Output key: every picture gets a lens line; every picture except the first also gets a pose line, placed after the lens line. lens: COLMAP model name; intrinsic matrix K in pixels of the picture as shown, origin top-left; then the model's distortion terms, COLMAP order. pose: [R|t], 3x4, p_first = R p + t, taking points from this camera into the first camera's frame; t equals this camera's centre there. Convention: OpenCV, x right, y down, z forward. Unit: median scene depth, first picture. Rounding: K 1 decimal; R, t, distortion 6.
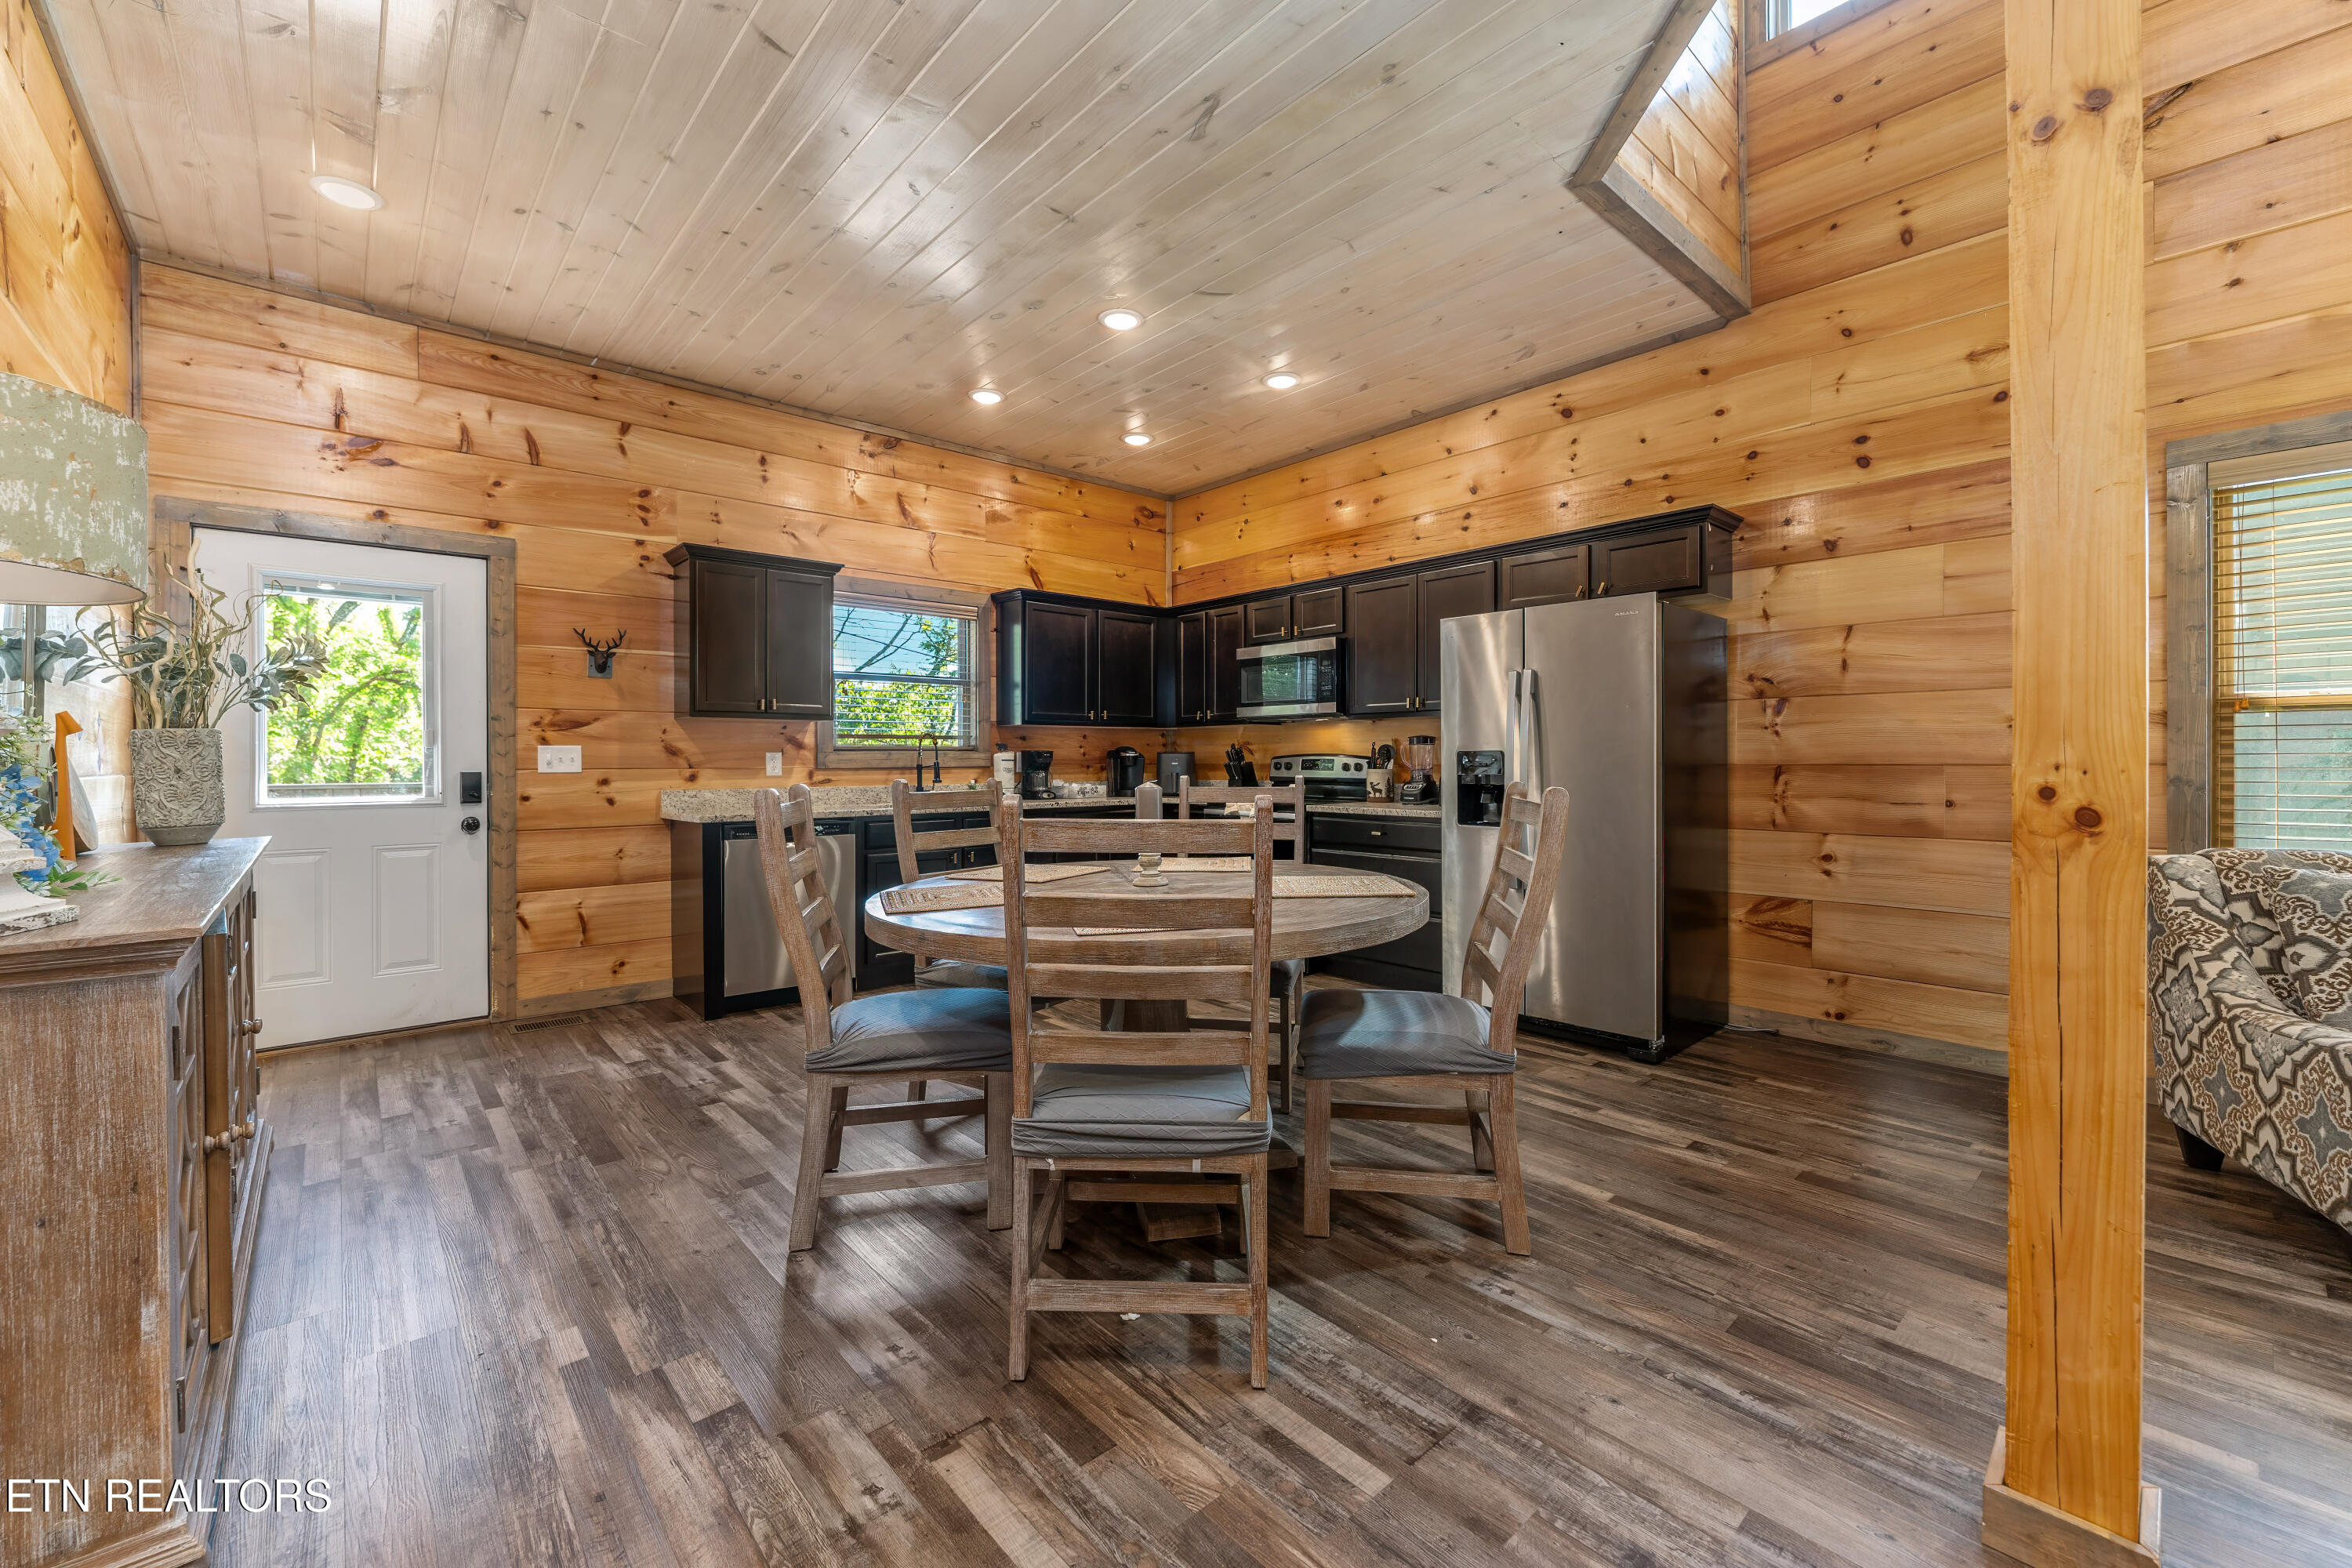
lens RADIAL K [[943.6, 0, 1172.1], [0, 943.6, 747.5], [0, 0, 1]] dist [0.000138, -0.000049]
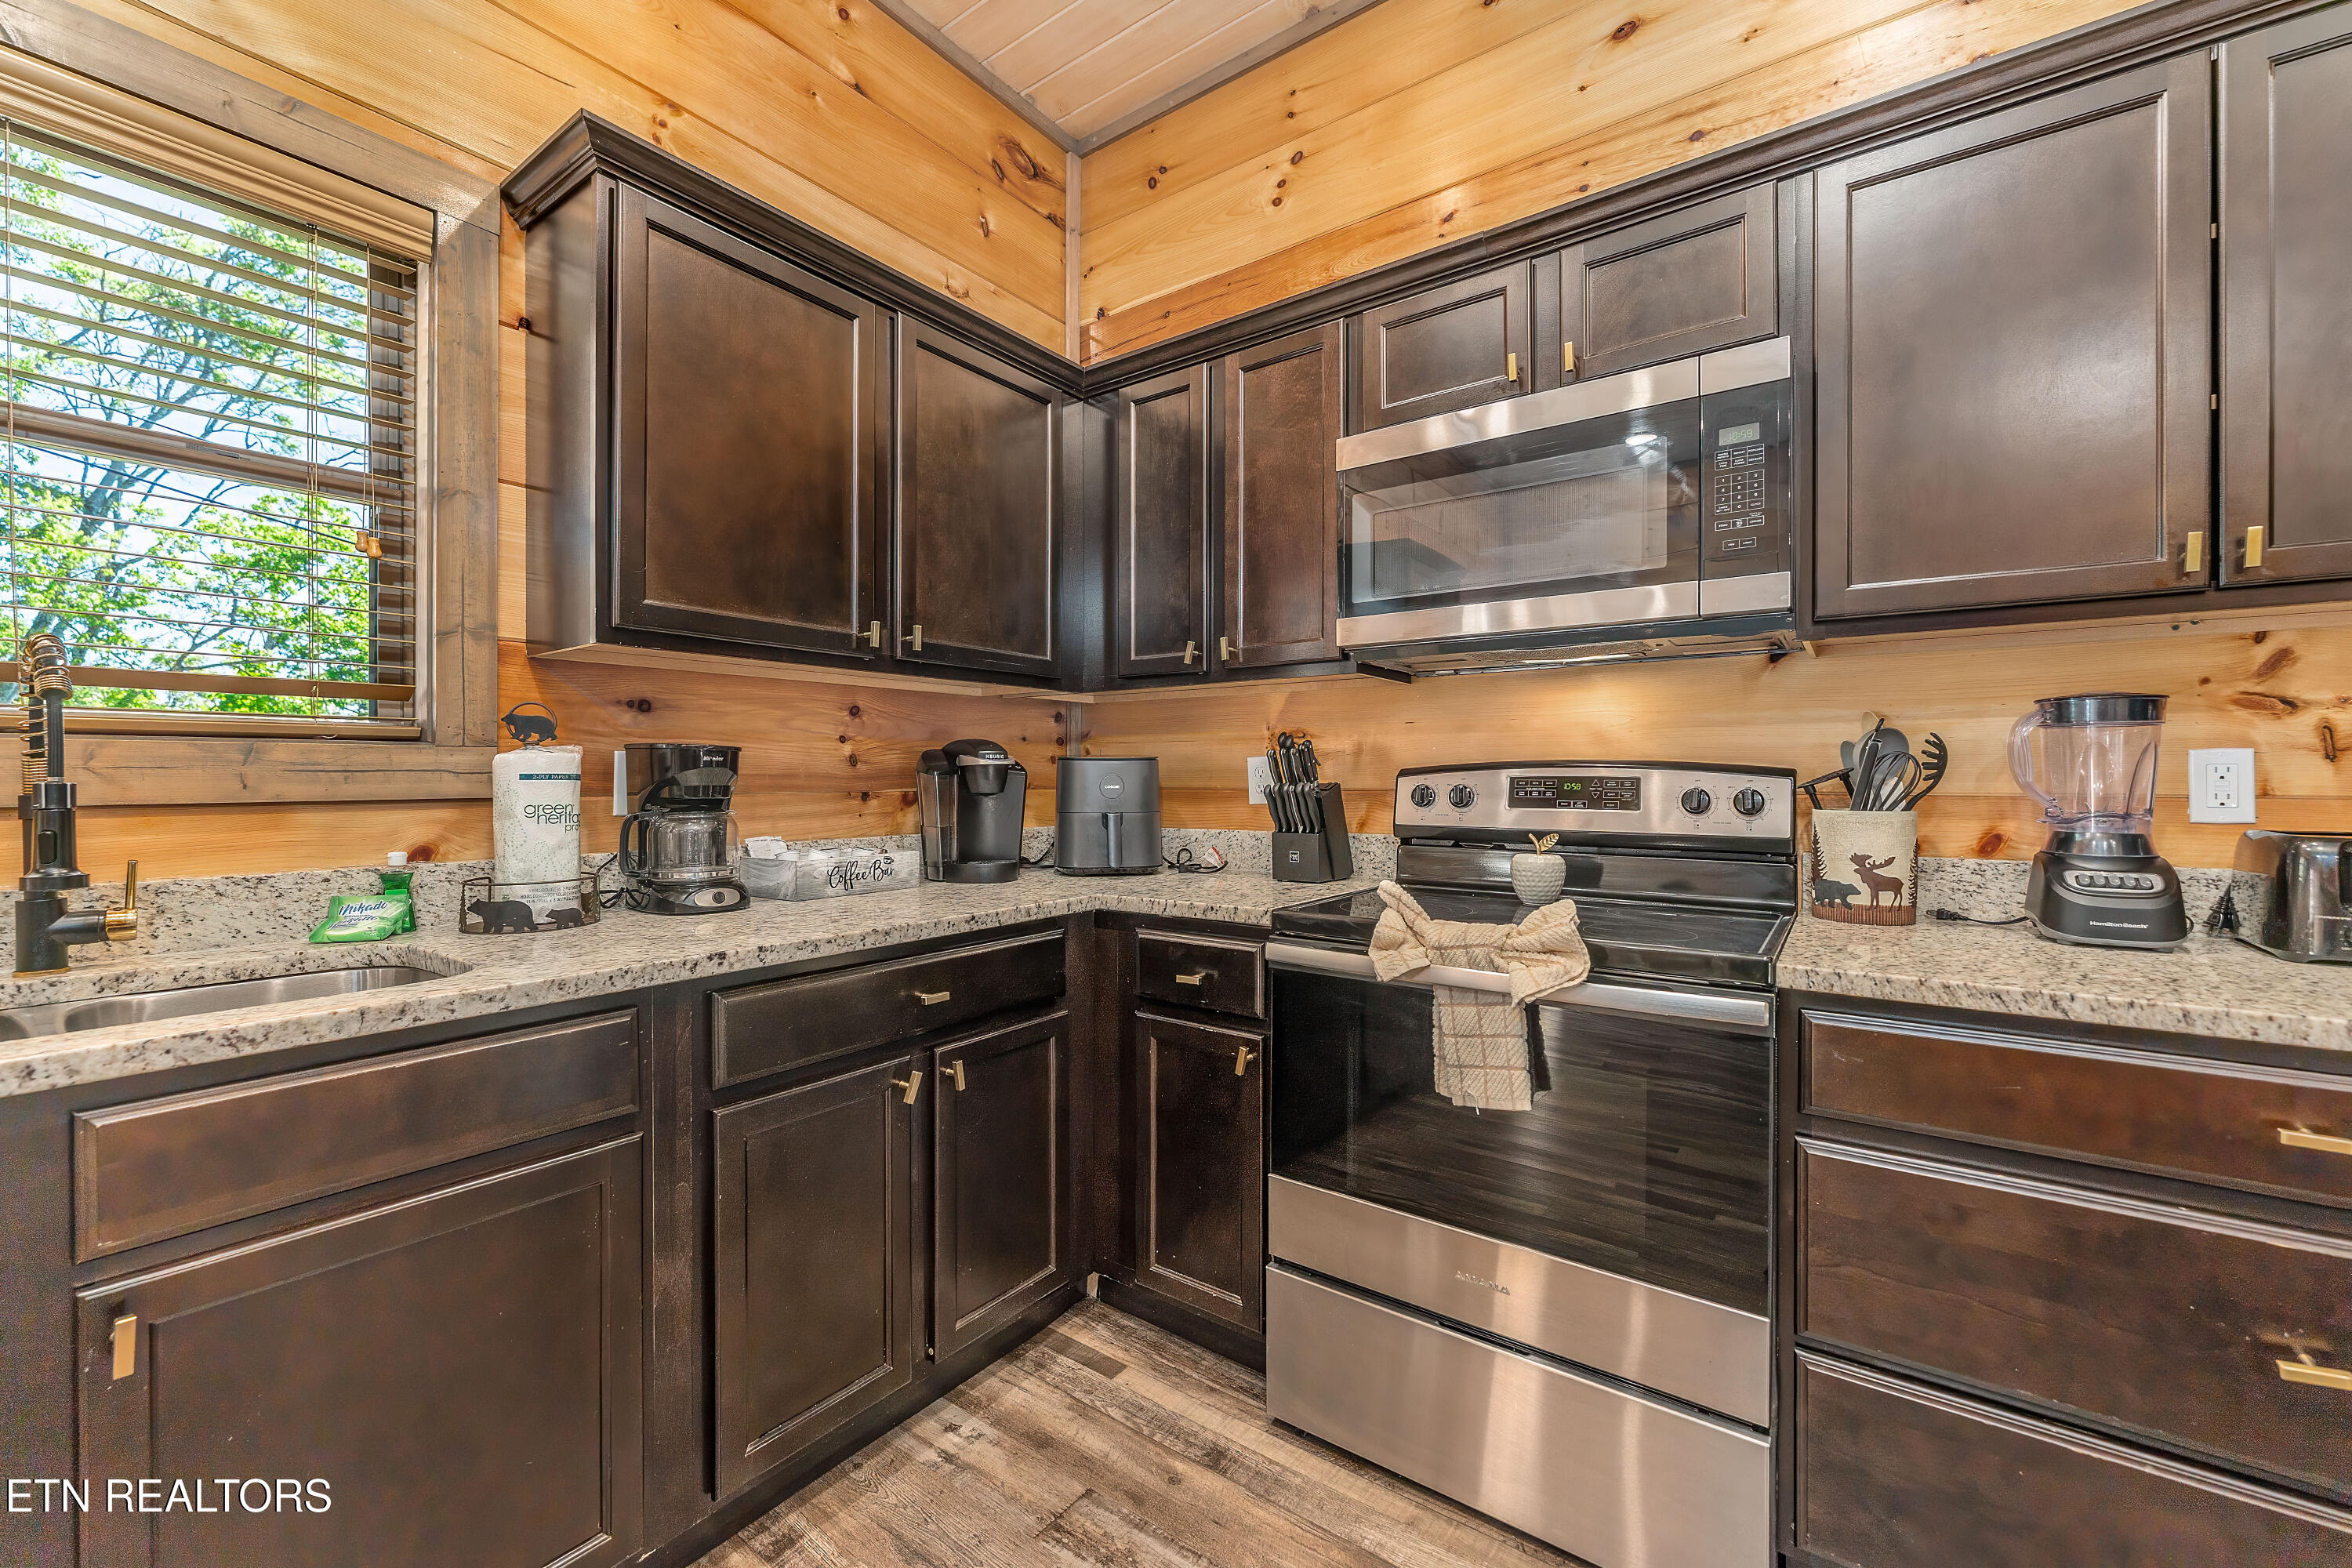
lens RADIAL K [[942.4, 0, 1178.3], [0, 942.4, 779.0], [0, 0, 1]] dist [0.000599, 0.000099]
pose [[0.977055, 0.003232, 0.212963, -0.059047], [-0.006610, 0.999863, 0.015152, 0.009703], [-0.212885, -0.016212, 0.976943, 0.751584]]
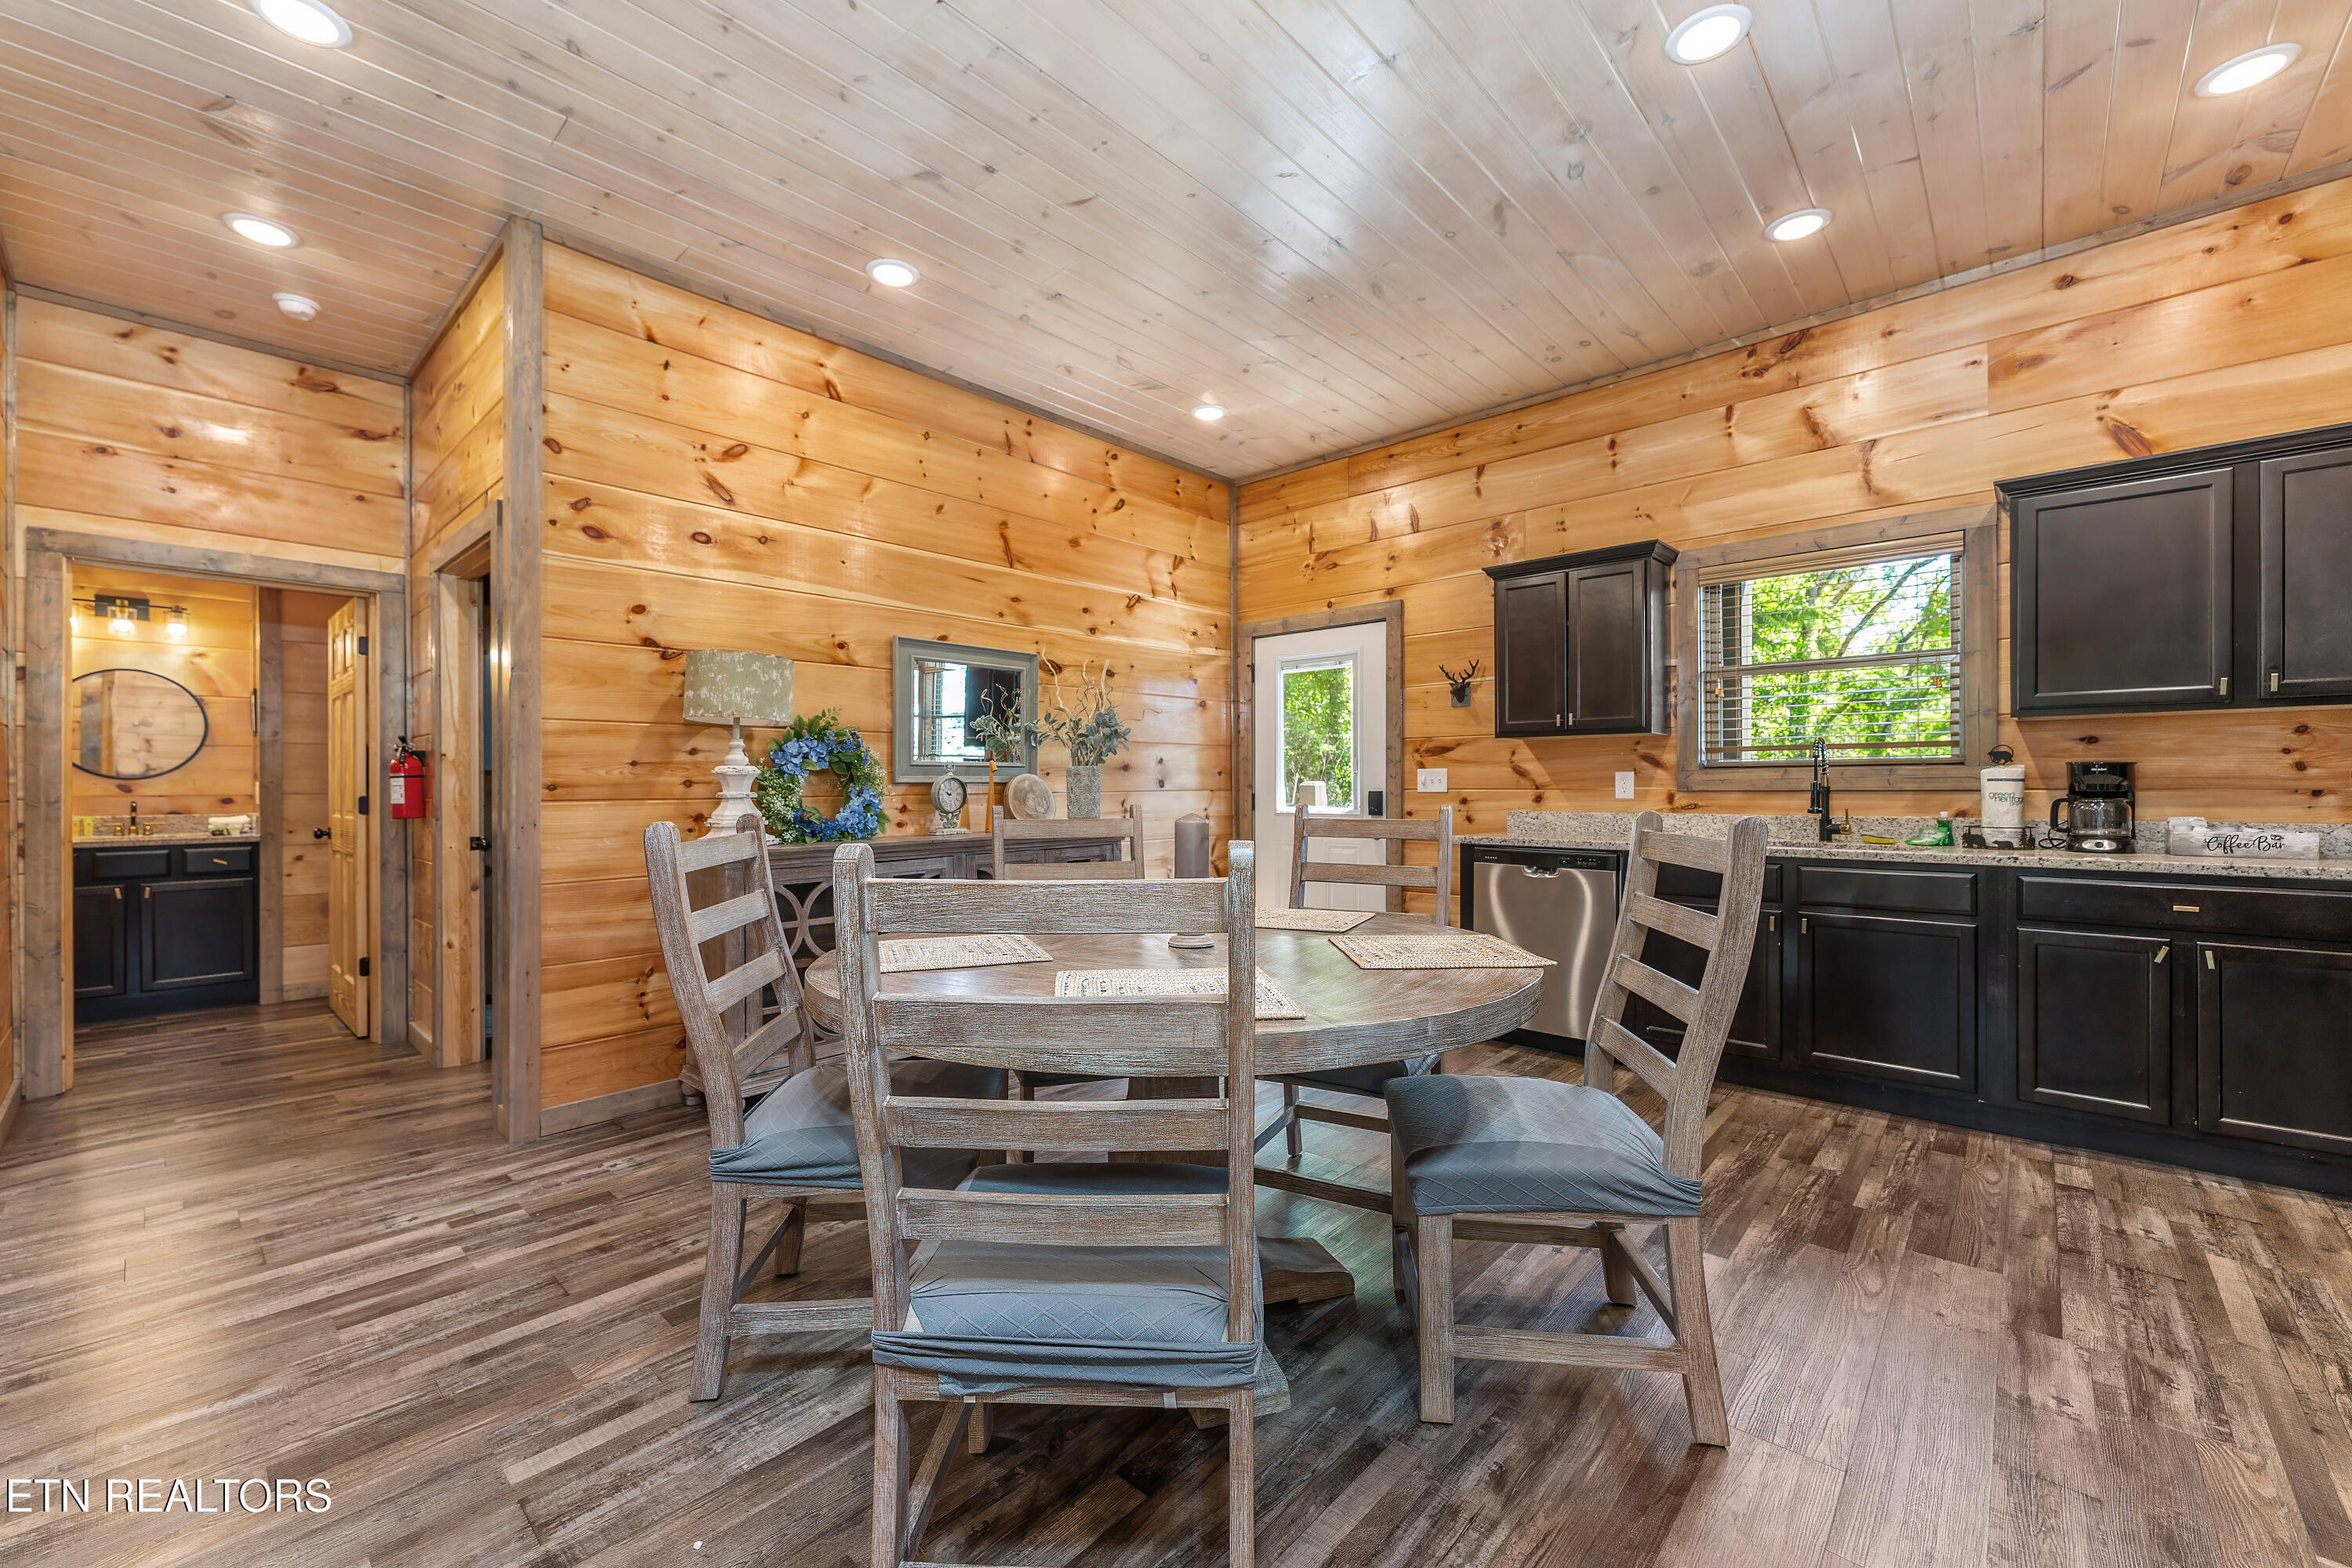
lens RADIAL K [[942.4, 0, 1178.3], [0, 942.4, 779.0], [0, 0, 1]] dist [0.000599, 0.000099]
pose [[0.105340, -0.001549, -0.994435, 0.381626], [0.019358, 0.999812, 0.000493, 0.003162], [0.994248, -0.019302, 0.105350, 0.463932]]
